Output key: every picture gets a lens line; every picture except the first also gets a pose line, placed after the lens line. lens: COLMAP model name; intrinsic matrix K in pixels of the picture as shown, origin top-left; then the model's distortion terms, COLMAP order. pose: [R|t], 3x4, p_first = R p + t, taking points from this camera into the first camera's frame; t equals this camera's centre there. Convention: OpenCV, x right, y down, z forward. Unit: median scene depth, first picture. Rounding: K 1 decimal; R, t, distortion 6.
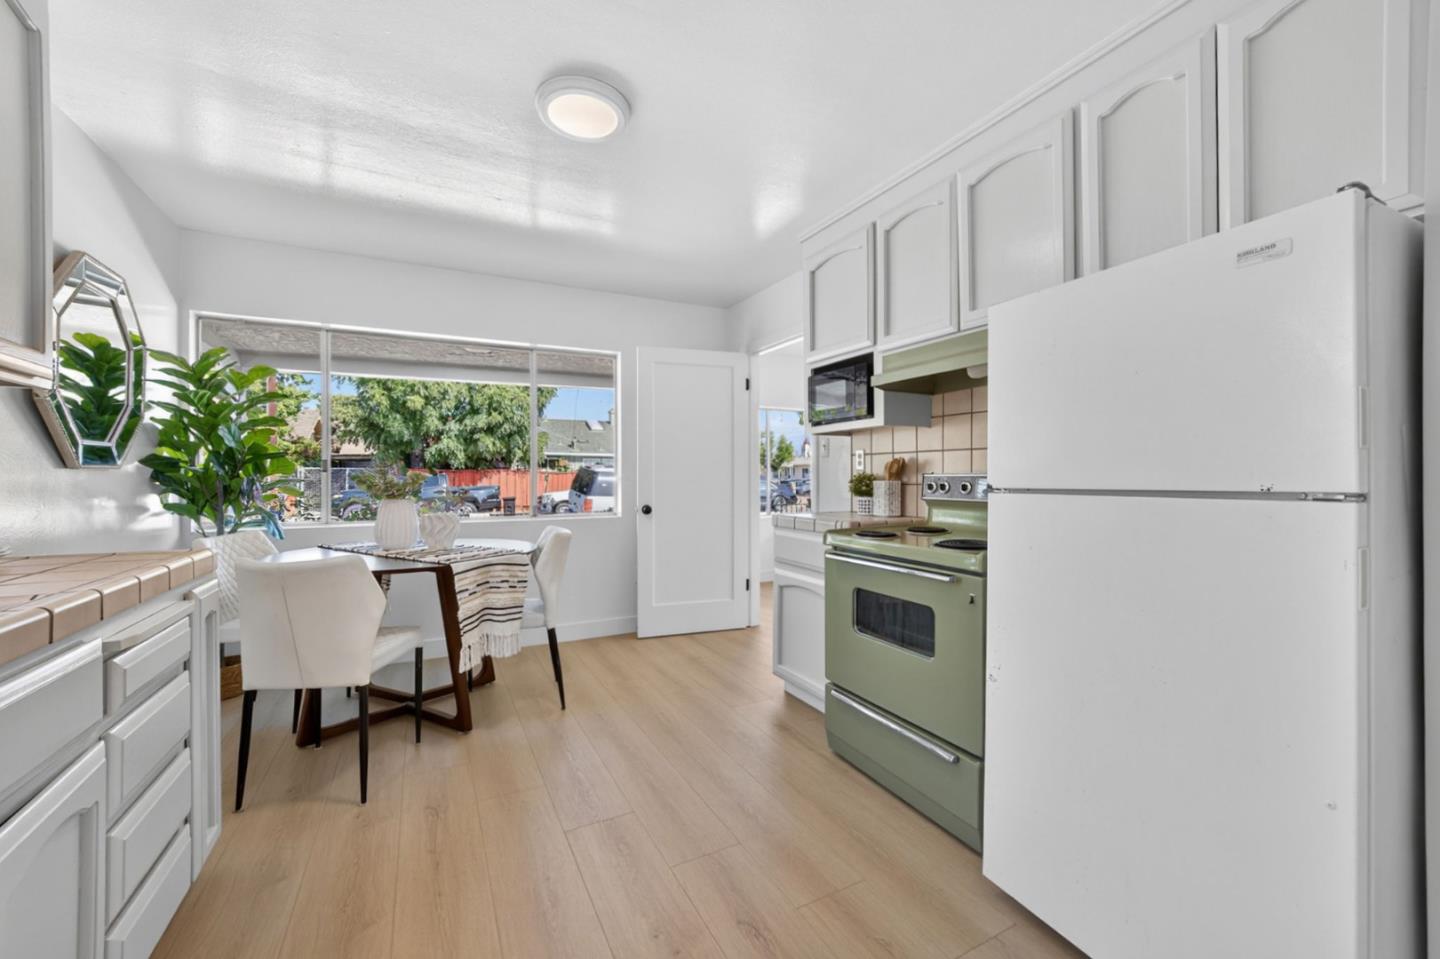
lens RADIAL K [[581.0, 0, 716.3], [0, 581.0, 476.9], [0, 0, 1]] dist [-0.001425, 0.000353]
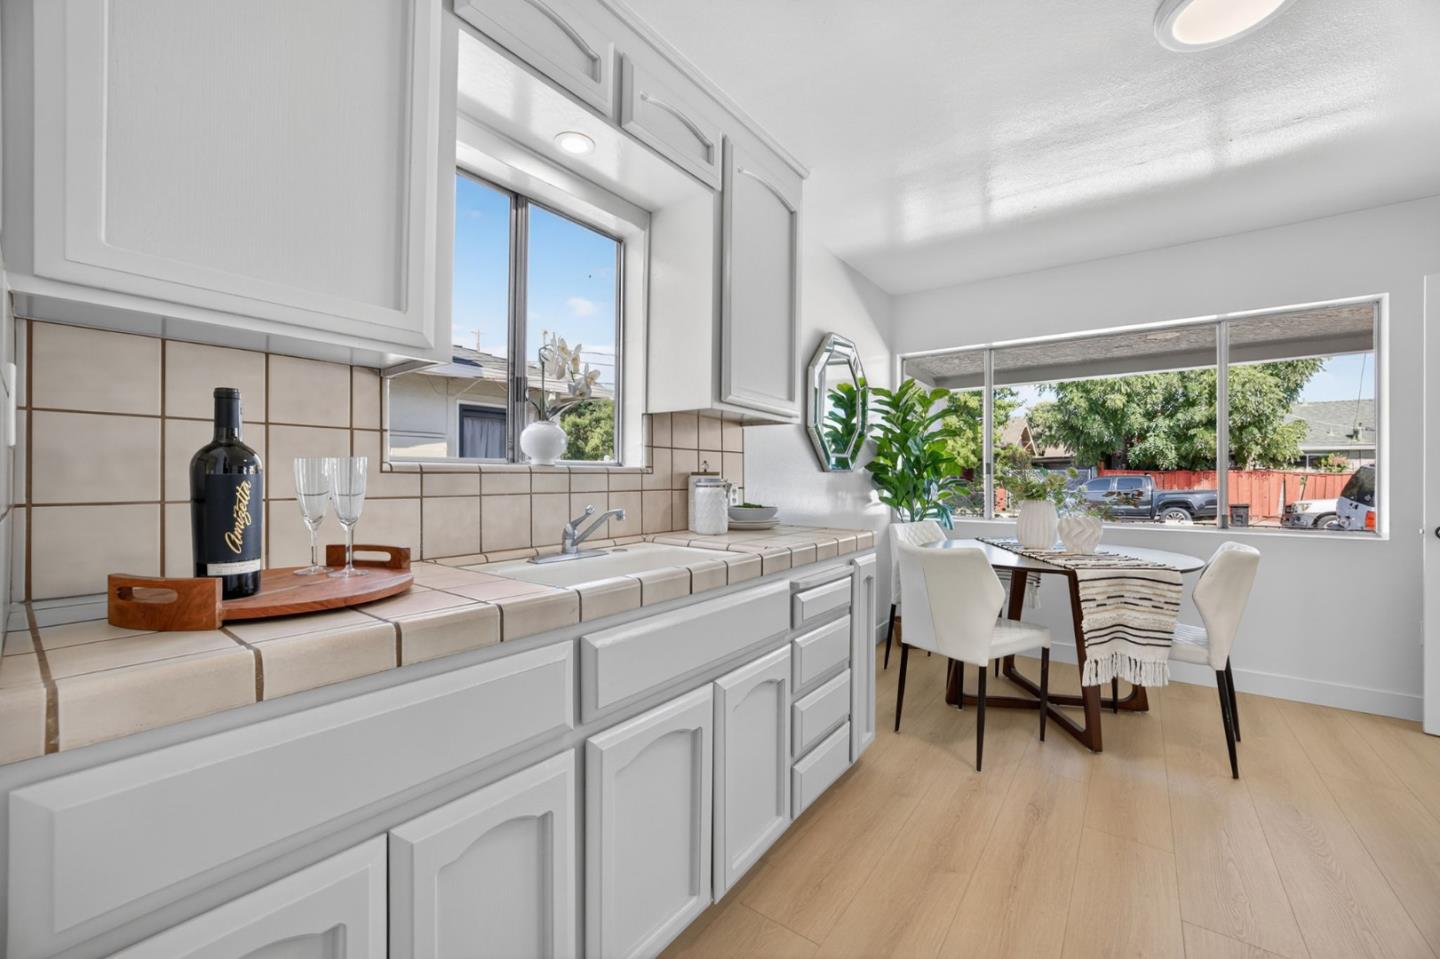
lens RADIAL K [[559.0, 0, 720.0], [0, 559.0, 479.5], [0, 0, 1]] dist [-0.018696, 0.000122]
pose [[0.441707, 0.005717, -0.897141, 0.080042], [-0.003928, 0.999982, 0.004438, -0.000306], [0.897151, 0.001564, 0.441721, 0.053727]]
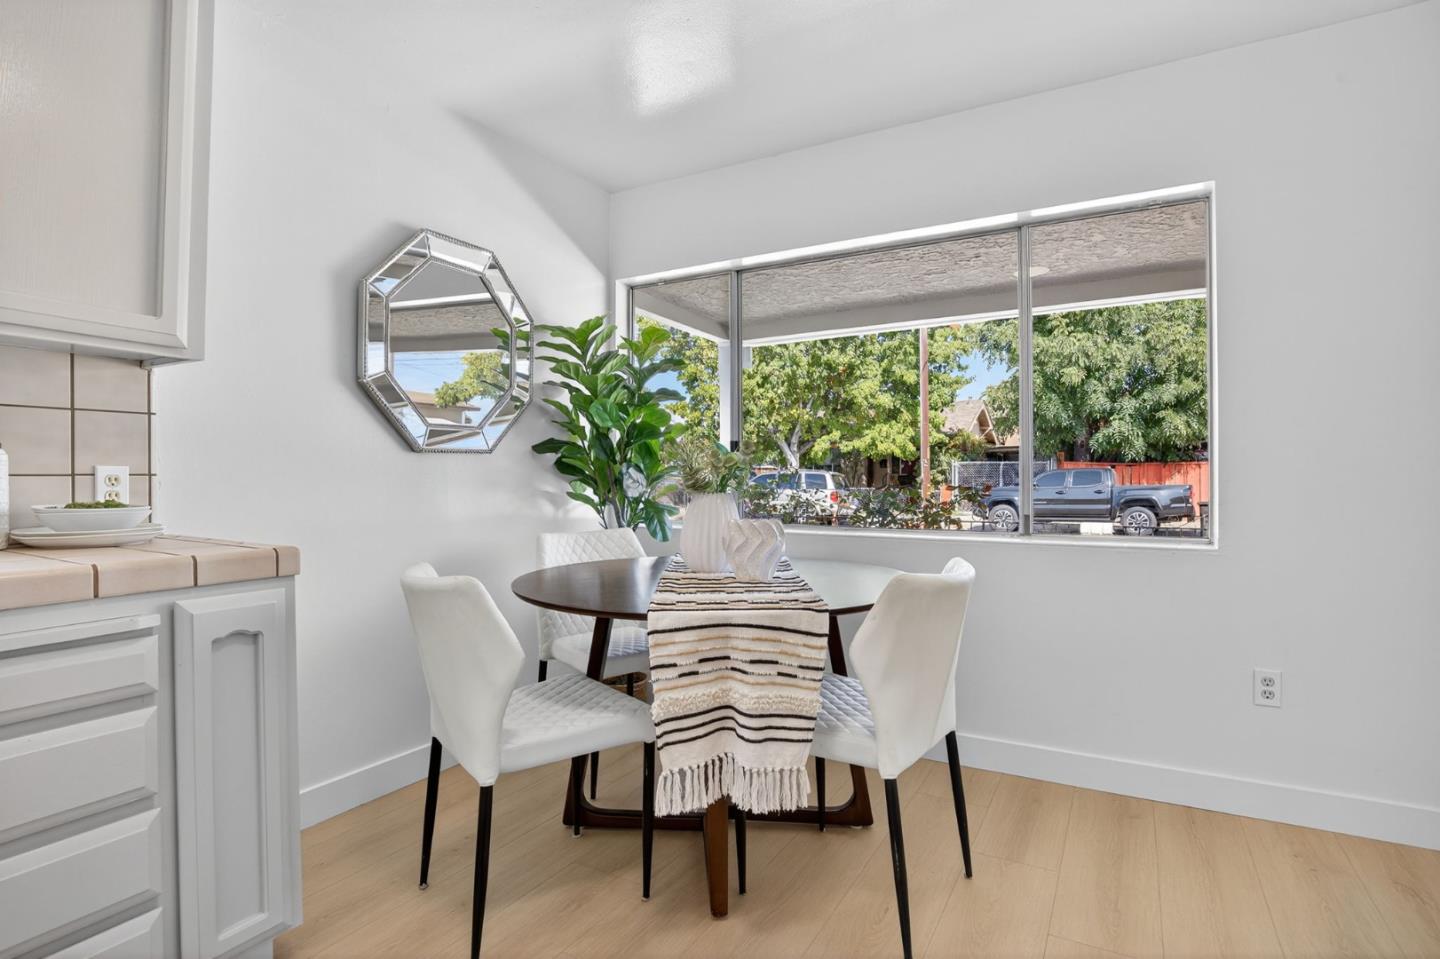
lens RADIAL K [[706.0, 0, 720.0], [0, 706.0, 479.5], [0, 0, 1]] dist [-0.031623, 0.000258]
pose [[0.538632, 0.006552, -0.842516, 0.105581], [0.000274, 0.999968, 0.007952, 0.015129], [0.842541, -0.004514, 0.538613, 0.541280]]
